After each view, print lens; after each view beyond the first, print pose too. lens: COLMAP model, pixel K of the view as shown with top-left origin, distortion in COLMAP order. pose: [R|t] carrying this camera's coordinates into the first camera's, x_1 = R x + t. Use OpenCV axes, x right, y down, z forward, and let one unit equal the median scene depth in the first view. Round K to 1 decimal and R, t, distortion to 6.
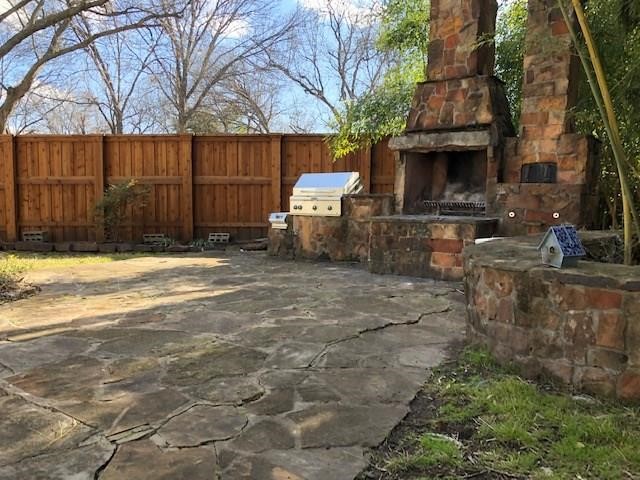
lens RADIAL K [[507.4, 0, 321.8], [0, 507.4, 238.8], [0, 0, 1]] dist [0.040073, -0.003079]
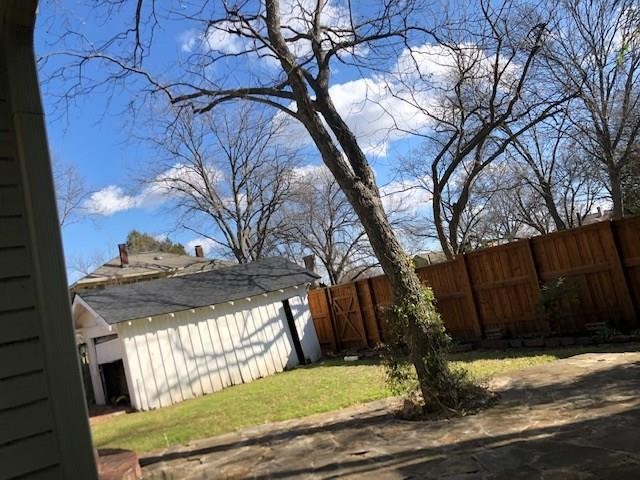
lens RADIAL K [[507.4, 0, 319.1], [0, 507.4, 238.3], [0, 0, 1]] dist [0.040073, -0.003079]
pose [[0.650790, -0.239967, -0.720339, 0.100044], [0.147480, 0.970624, -0.190104, -0.058282], [0.744796, 0.017483, 0.667063, -0.124616]]
